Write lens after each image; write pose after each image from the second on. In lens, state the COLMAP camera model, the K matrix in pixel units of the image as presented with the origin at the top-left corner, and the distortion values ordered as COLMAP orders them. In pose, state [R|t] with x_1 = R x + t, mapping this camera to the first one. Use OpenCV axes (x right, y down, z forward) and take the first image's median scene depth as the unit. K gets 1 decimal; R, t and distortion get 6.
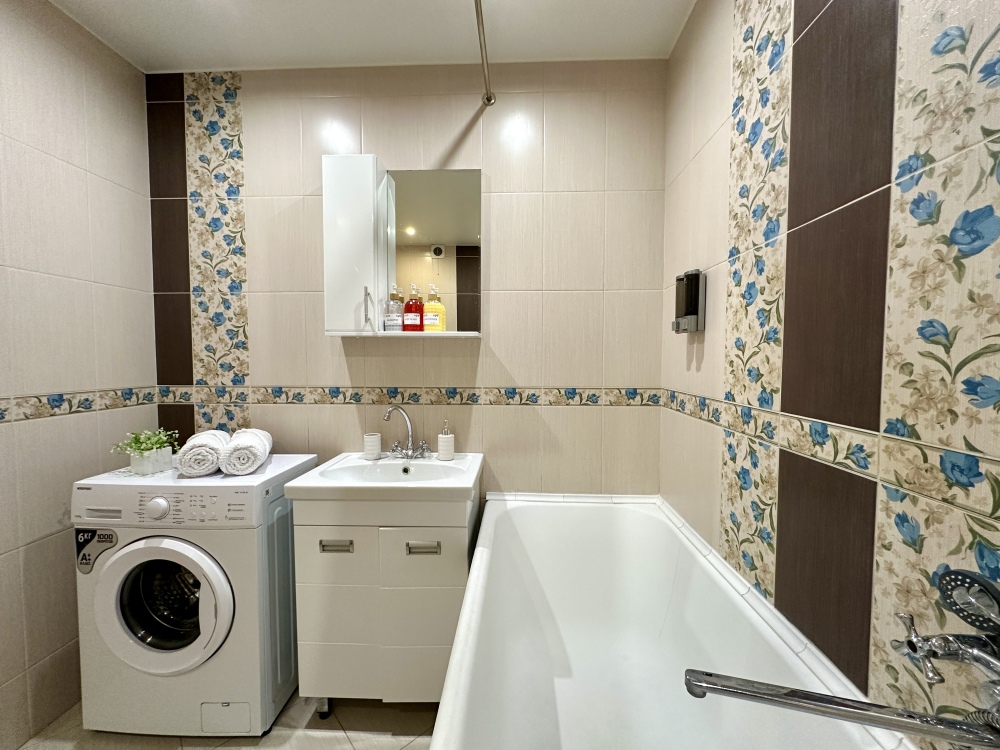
lens RADIAL K [[399.5, 0, 499.4], [0, 399.5, 377.2], [0, 0, 1]] dist [-0.003060, 0.001017]
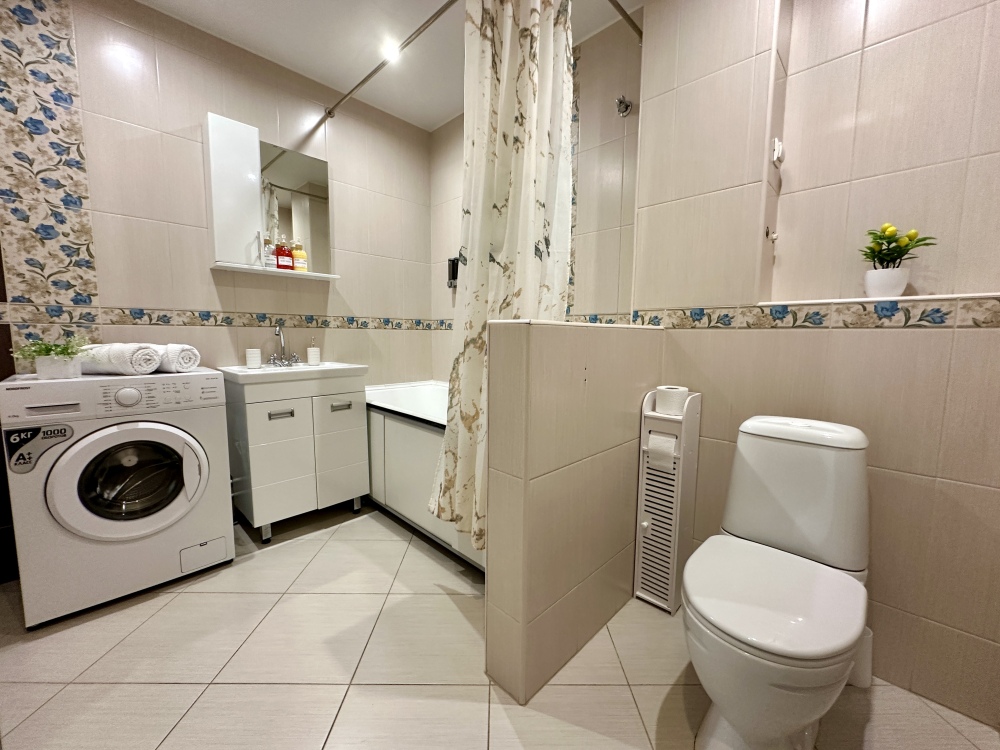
lens RADIAL K [[399.5, 0, 498.3], [0, 399.5, 376.0], [0, 0, 1]] dist [-0.003060, 0.001017]
pose [[0.673069, -0.071665, 0.736099, -0.927583], [0.028016, 0.997050, 0.071453, 0.202017], [-0.739049, -0.027470, 0.673092, -0.550780]]
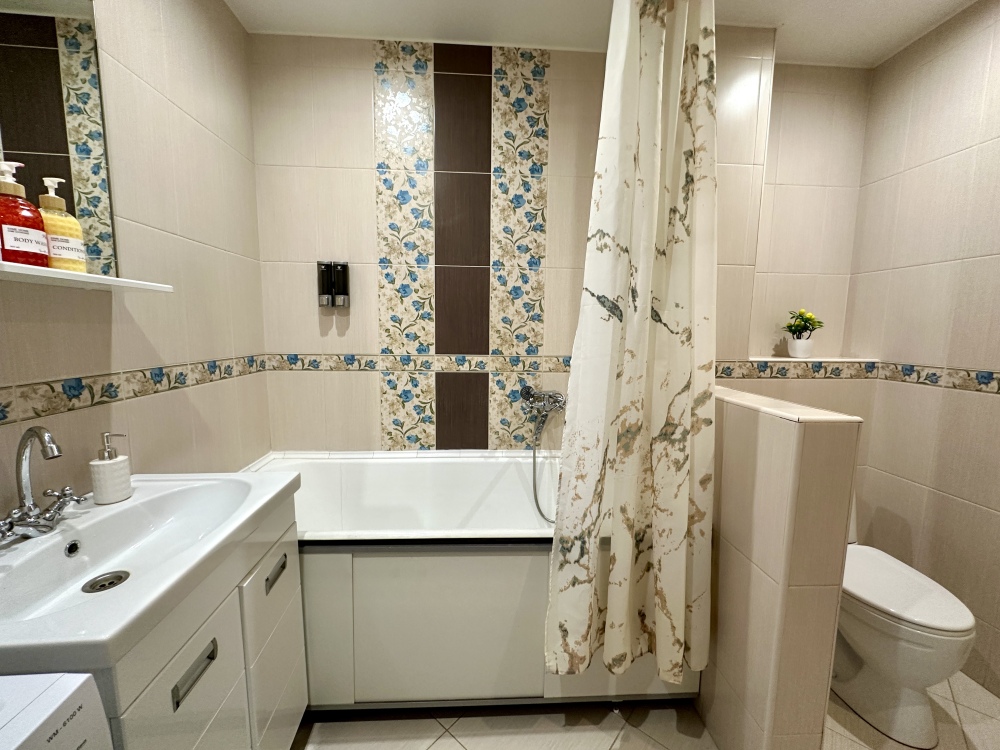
lens RADIAL K [[399.5, 0, 499.7], [0, 399.5, 374.8], [0, 0, 1]] dist [-0.003060, 0.001017]
pose [[-0.108775, -0.117881, 0.987052, -0.937005], [0.036122, 0.991819, 0.122431, -0.032580], [-0.993410, 0.048972, -0.103627, 0.615759]]
